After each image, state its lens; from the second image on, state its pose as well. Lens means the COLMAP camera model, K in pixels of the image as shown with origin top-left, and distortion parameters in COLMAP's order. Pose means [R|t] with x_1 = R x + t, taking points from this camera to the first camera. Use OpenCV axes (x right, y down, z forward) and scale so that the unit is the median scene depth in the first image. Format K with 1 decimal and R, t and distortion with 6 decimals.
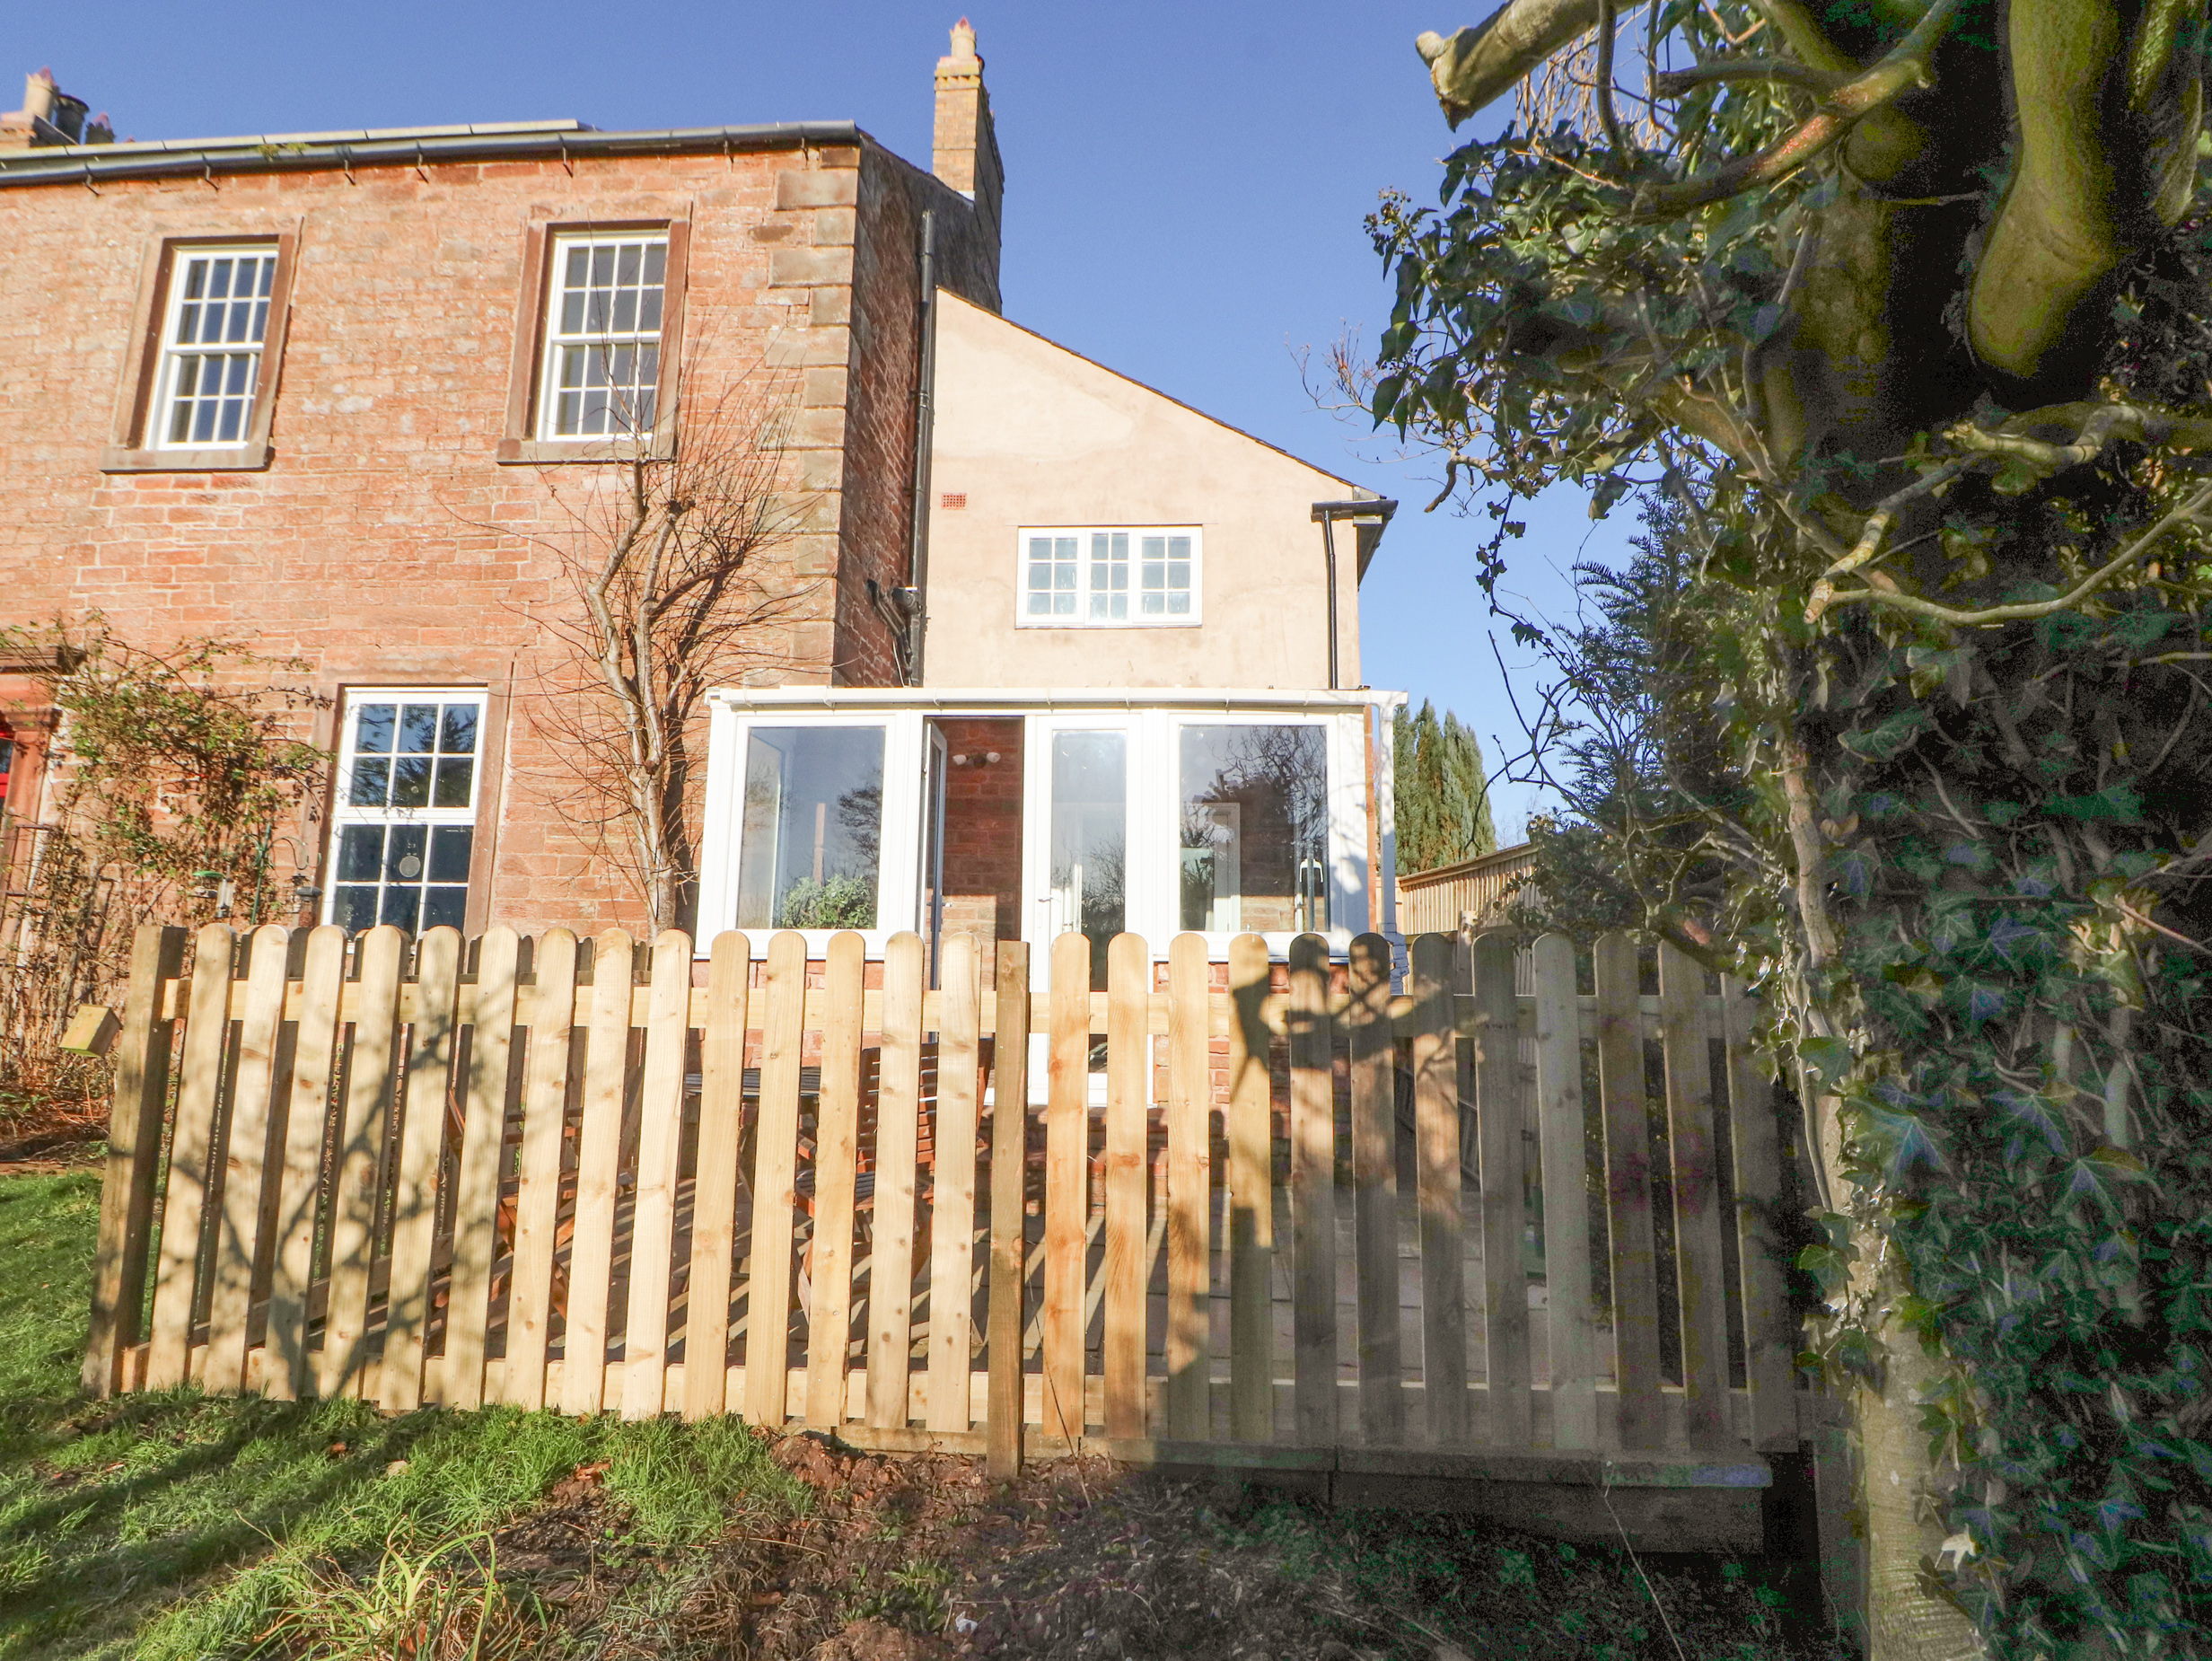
lens RADIAL K [[1146.8, 0, 1132.7], [0, 1146.8, 802.0], [0, 0, 1]] dist [0.000894, -0.014048]
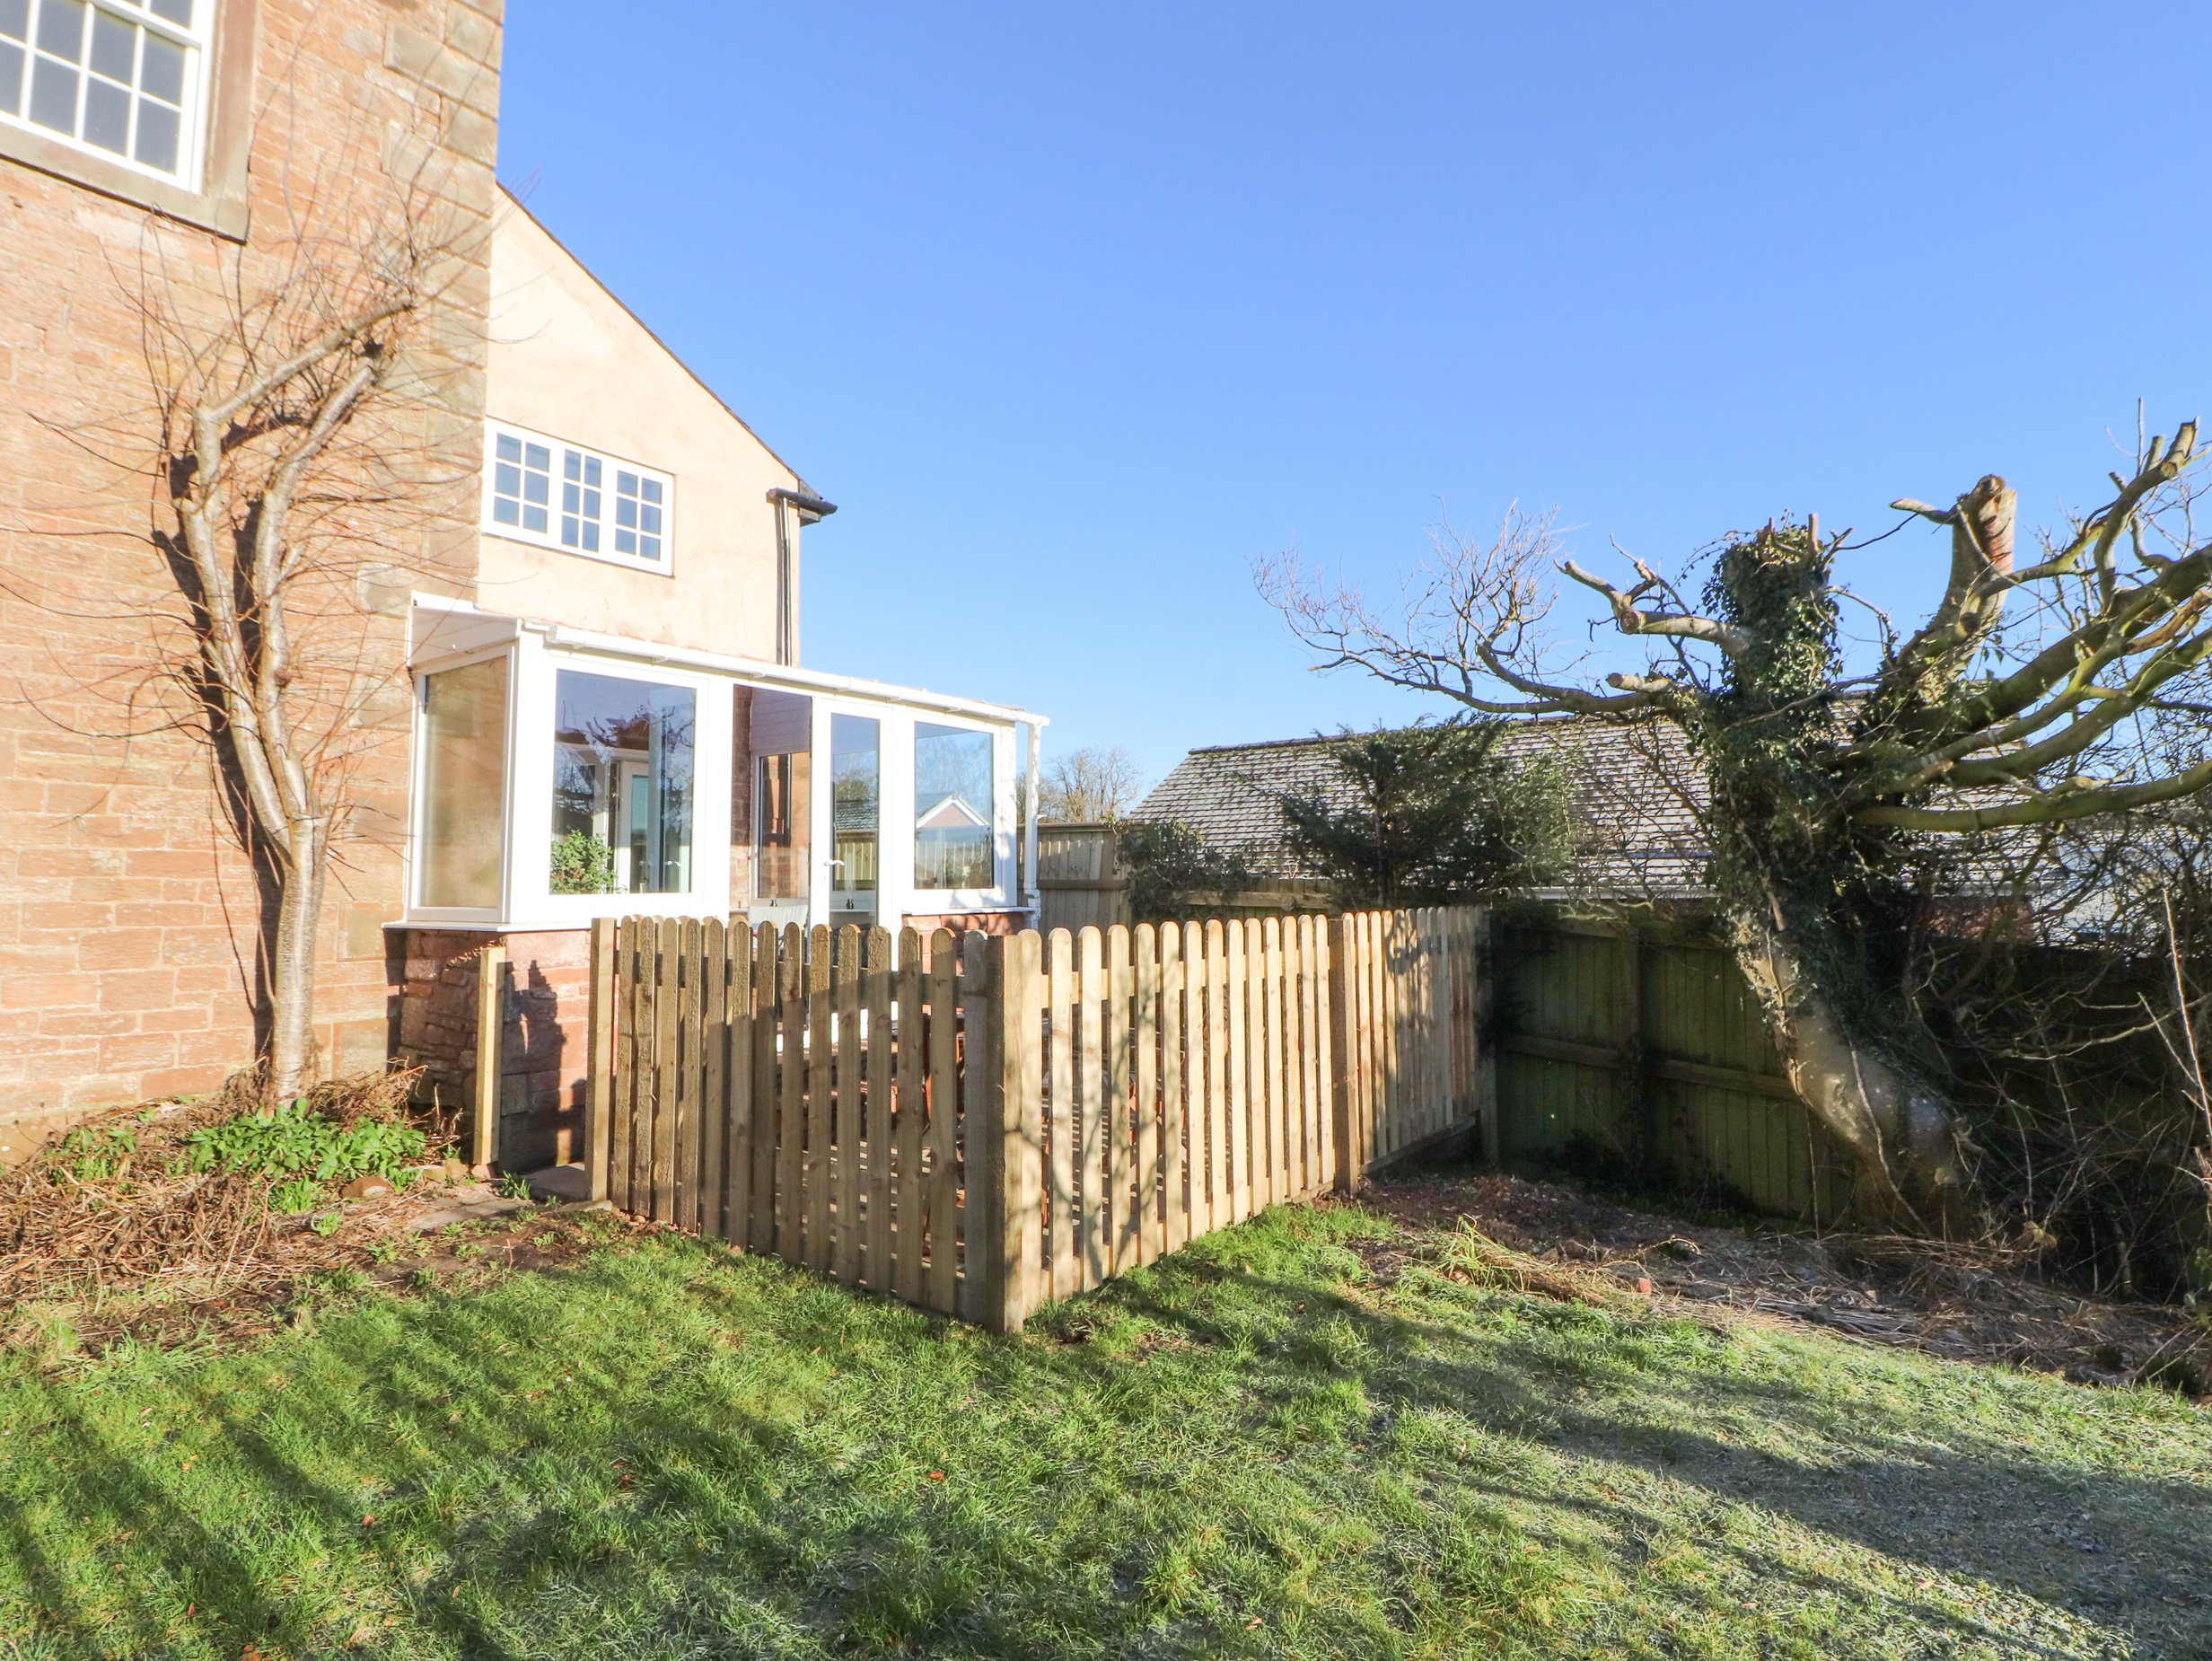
lens RADIAL K [[1146.8, 0, 1120.7], [0, 1146.8, 810.4], [0, 0, 1]] dist [0.000894, -0.014048]
pose [[0.552573, 0.040881, 0.832461, -0.716557], [-0.112431, 0.993323, 0.025849, -0.024214], [-0.825846, -0.107878, 0.553480, 0.112451]]
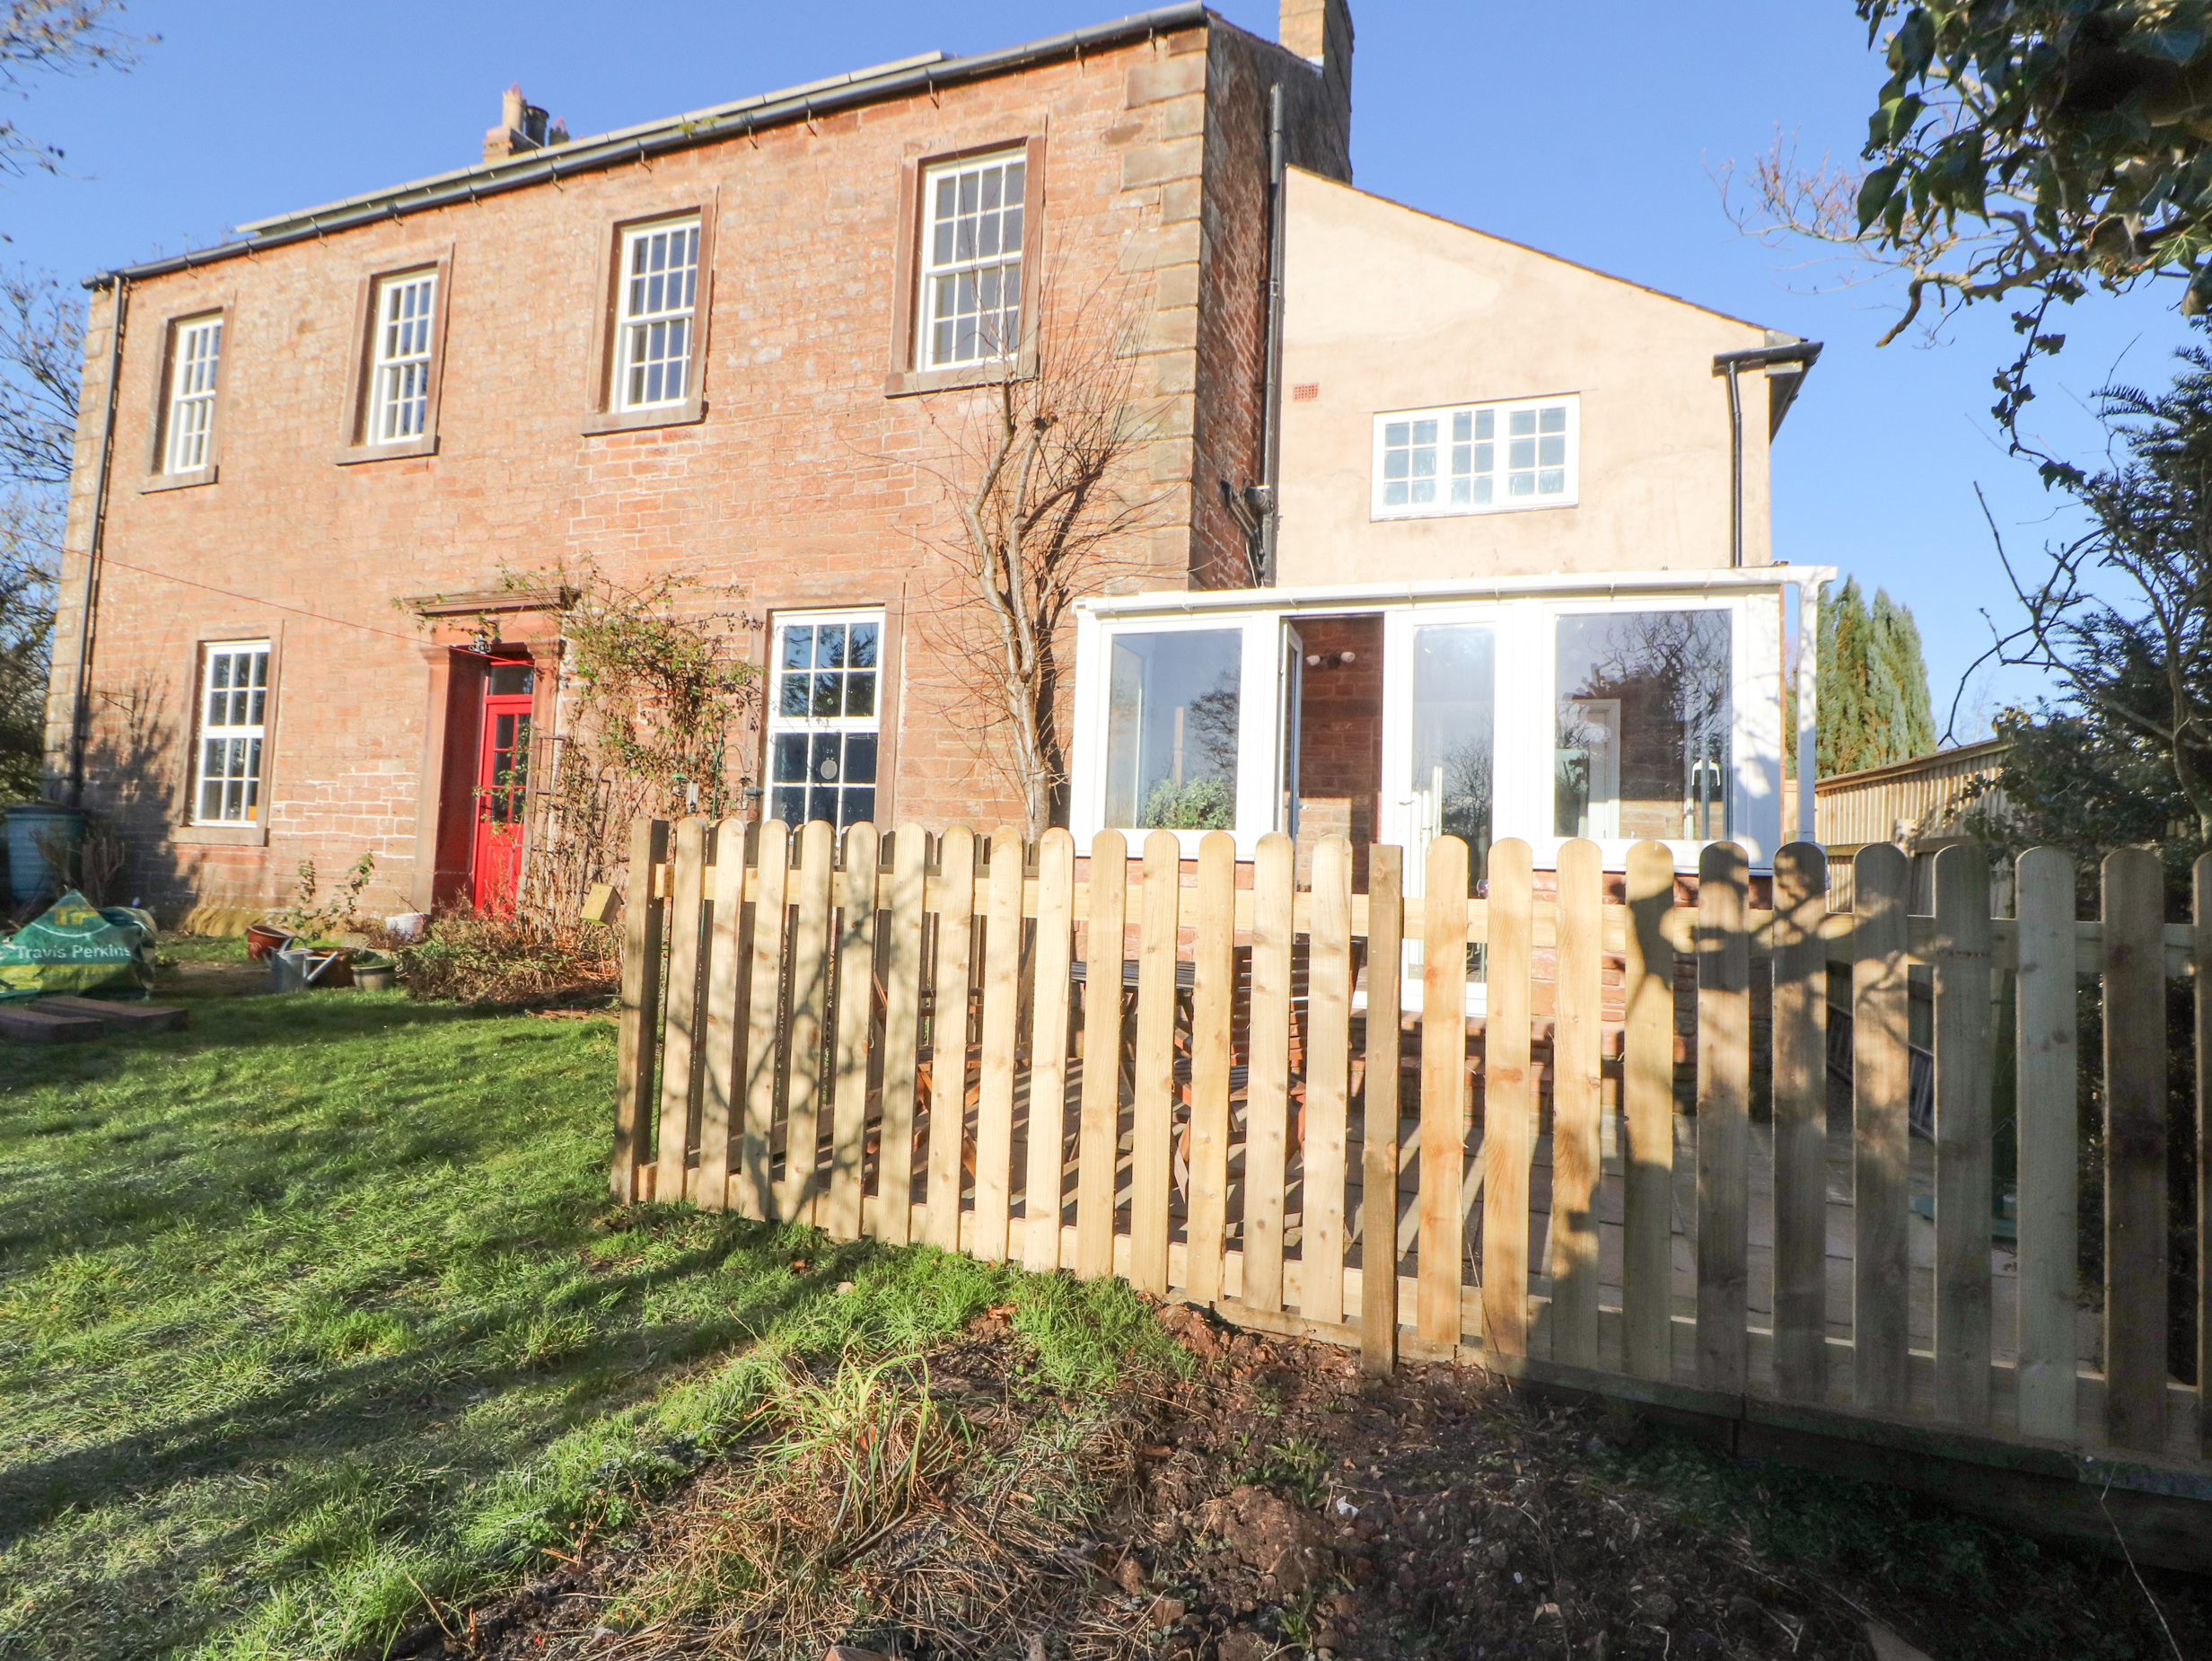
lens RADIAL K [[1146.8, 0, 1131.1], [0, 1146.8, 801.9], [0, 0, 1]] dist [0.000894, -0.014048]
pose [[0.954849, 0.007323, -0.297002, -0.008770], [0.017845, 0.996478, 0.081939, 0.000858], [0.296556, -0.083540, 0.951355, 0.006233]]
